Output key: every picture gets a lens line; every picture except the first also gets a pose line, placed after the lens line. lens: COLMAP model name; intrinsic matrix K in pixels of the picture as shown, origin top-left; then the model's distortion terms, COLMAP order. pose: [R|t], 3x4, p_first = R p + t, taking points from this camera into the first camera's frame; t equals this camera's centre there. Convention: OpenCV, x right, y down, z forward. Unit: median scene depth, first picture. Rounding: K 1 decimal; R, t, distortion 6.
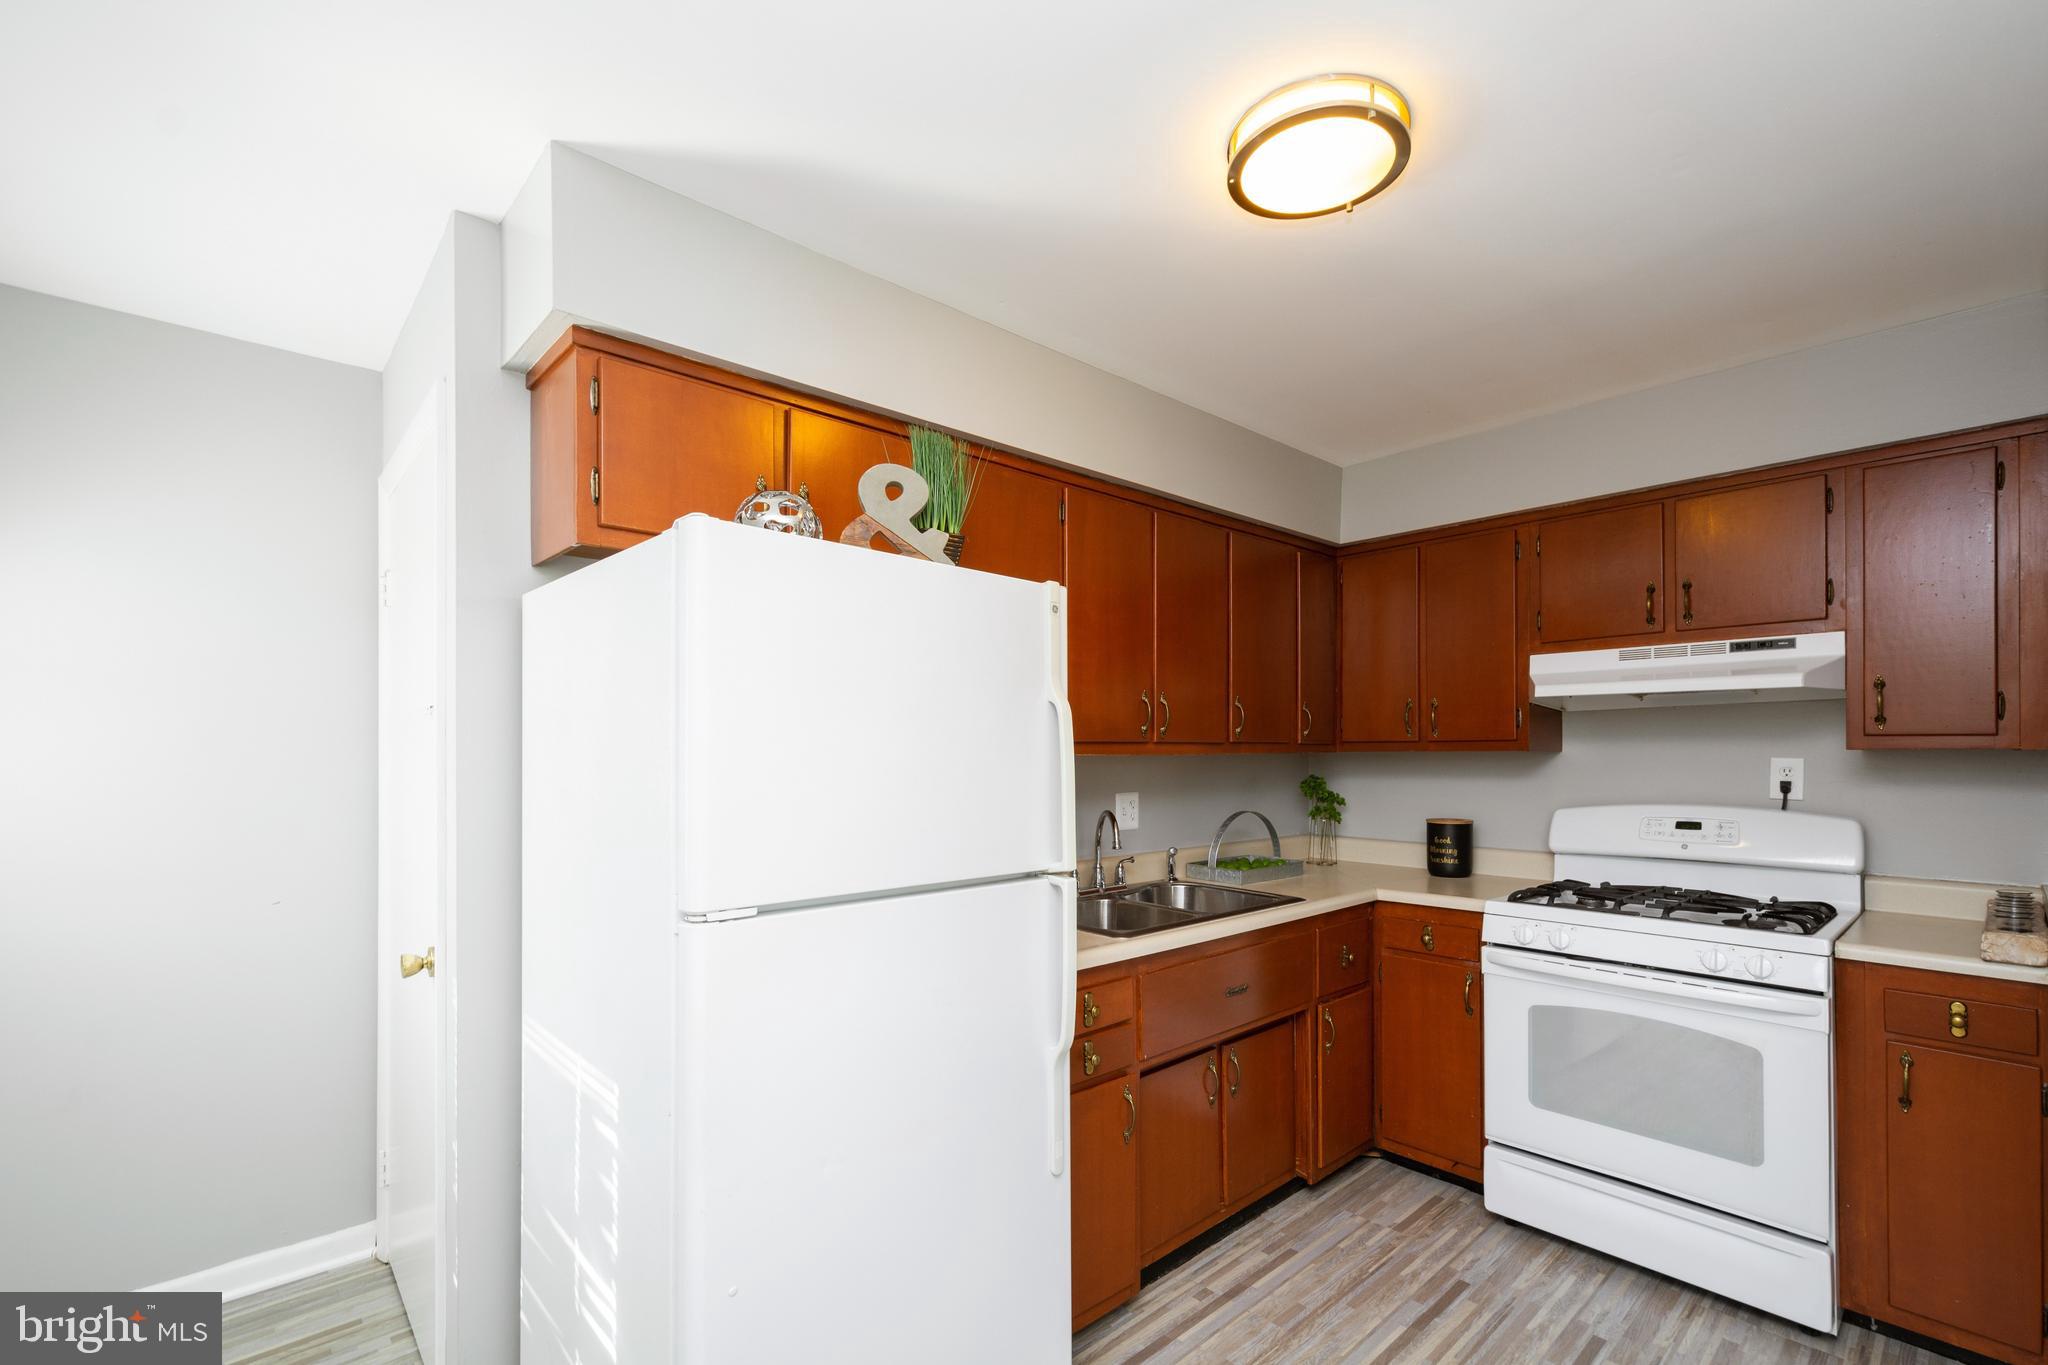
lens RADIAL K [[906.6, 0, 1044.4], [0, 906.6, 753.2], [0, 0, 1]] dist [0.015656, -0.002135]
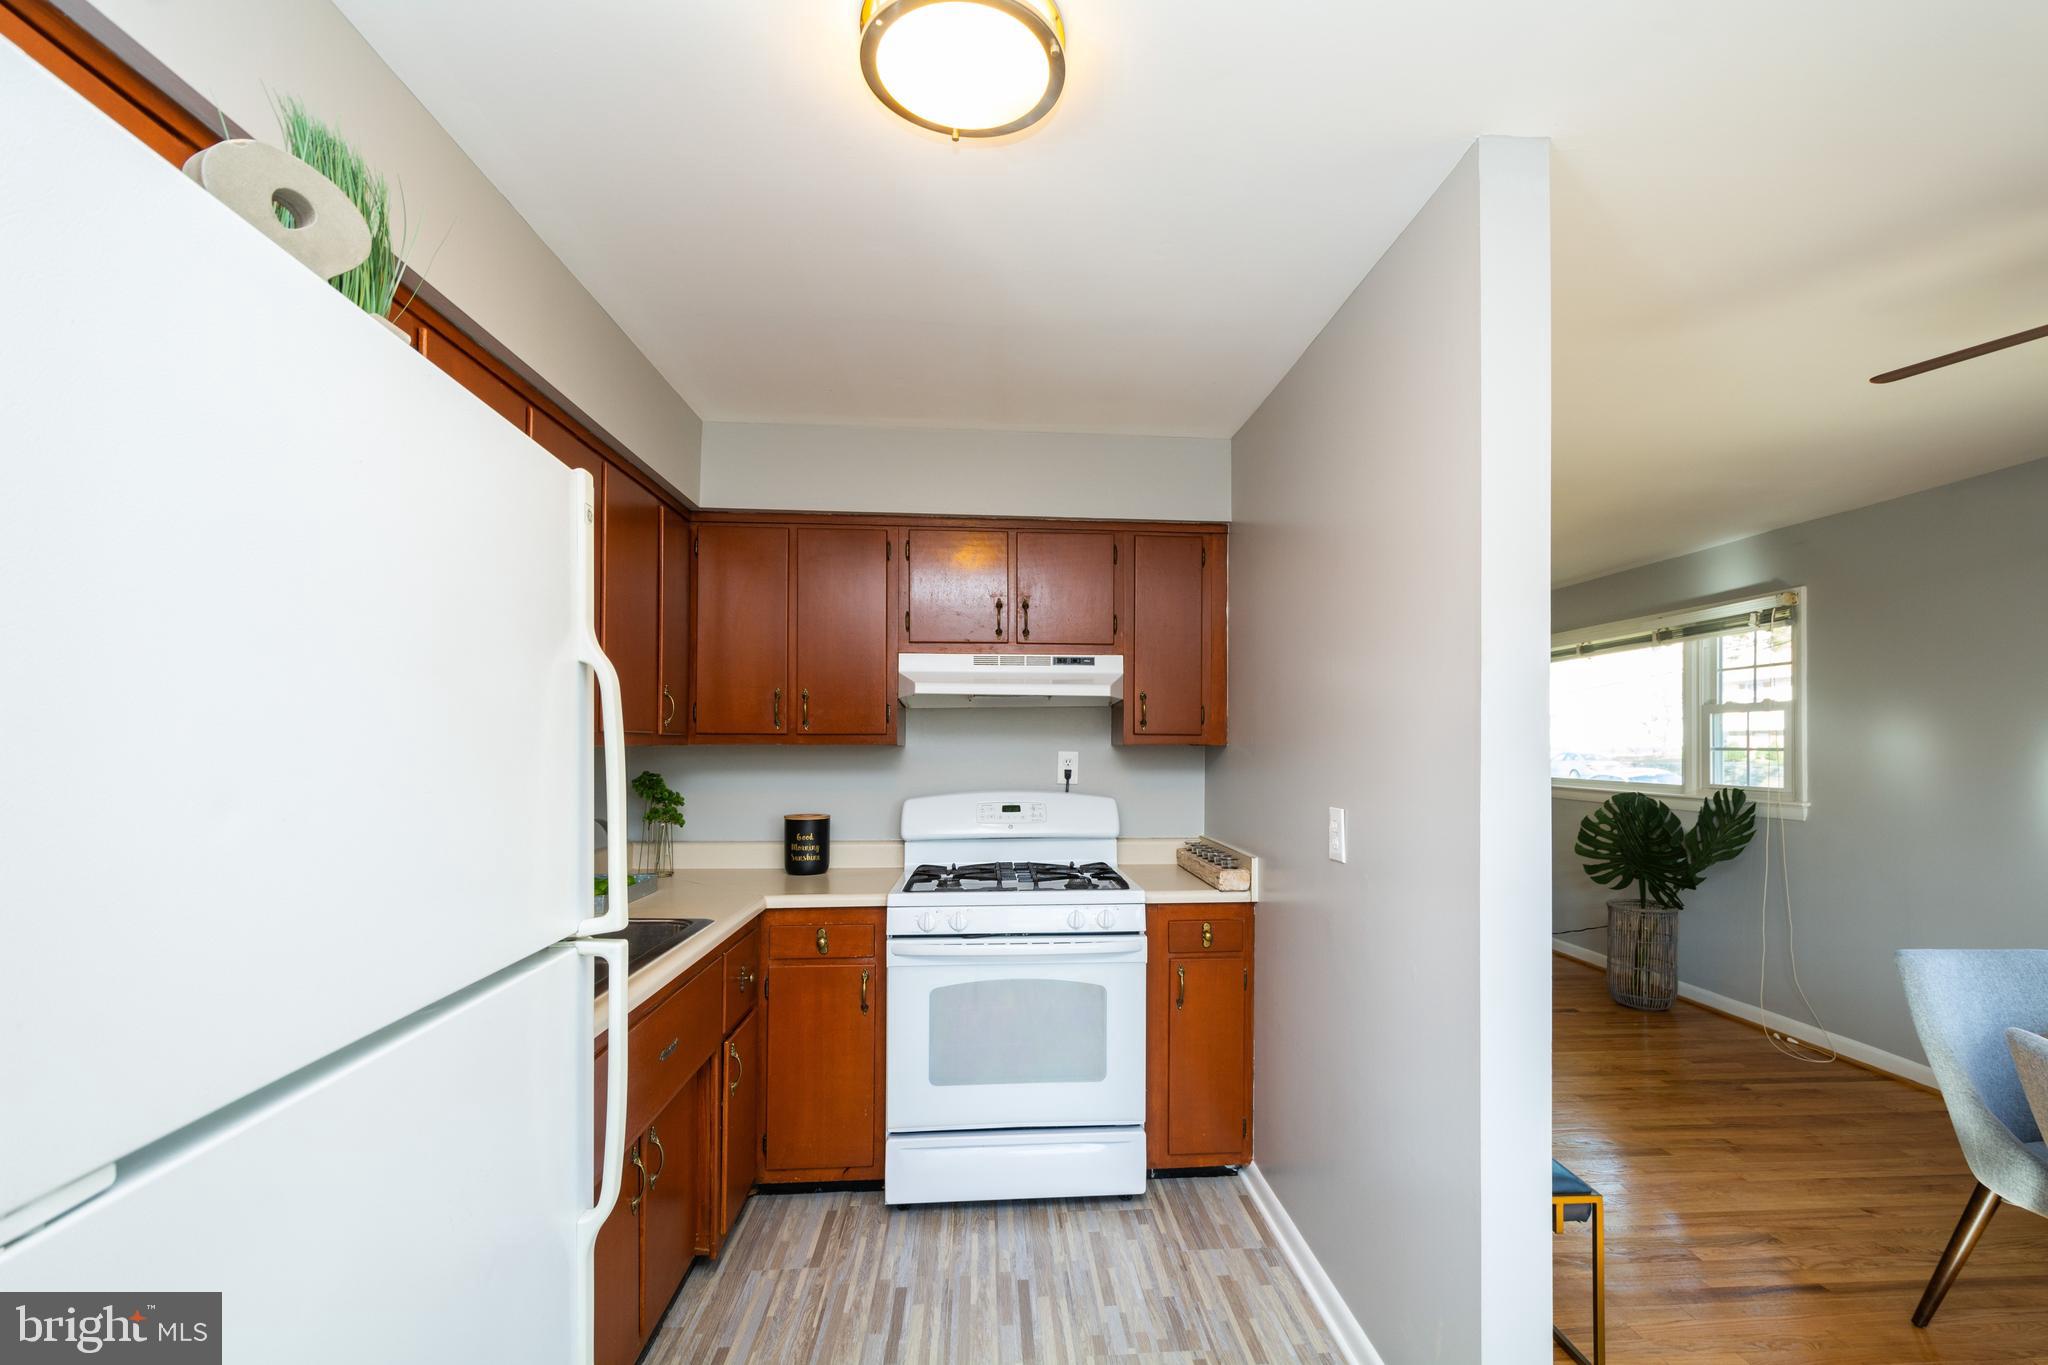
lens RADIAL K [[906.6, 0, 1064.9], [0, 906.6, 737.7], [0, 0, 1]] dist [0.015656, -0.002135]
pose [[0.611145, 0.011537, 0.791434, -0.193329], [-0.003813, 0.999925, -0.011632, 0.000950], [-0.791509, 0.004091, 0.611143, 0.239922]]
